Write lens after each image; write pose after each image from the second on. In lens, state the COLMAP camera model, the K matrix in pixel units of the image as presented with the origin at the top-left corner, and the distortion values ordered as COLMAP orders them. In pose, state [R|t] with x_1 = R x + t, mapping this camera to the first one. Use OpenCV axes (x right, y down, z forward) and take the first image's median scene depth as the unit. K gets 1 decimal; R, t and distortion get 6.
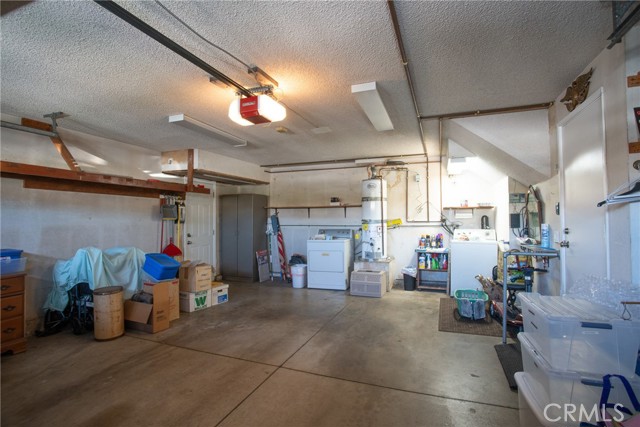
lens RADIAL K [[316.4, 0, 323.0], [0, 316.4, 212.5], [0, 0, 1]] dist [-0.059241, 0.019926]
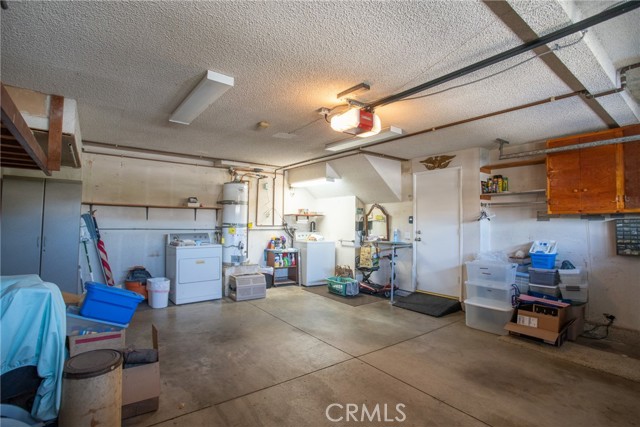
lens RADIAL K [[316.4, 0, 325.3], [0, 316.4, 213.8], [0, 0, 1]] dist [-0.059241, 0.019926]
pose [[0.509456, 0.038933, 0.859615, -0.566223], [-0.034652, 0.999094, -0.024714, 0.007606], [-0.859799, -0.017197, 0.510344, 0.258330]]
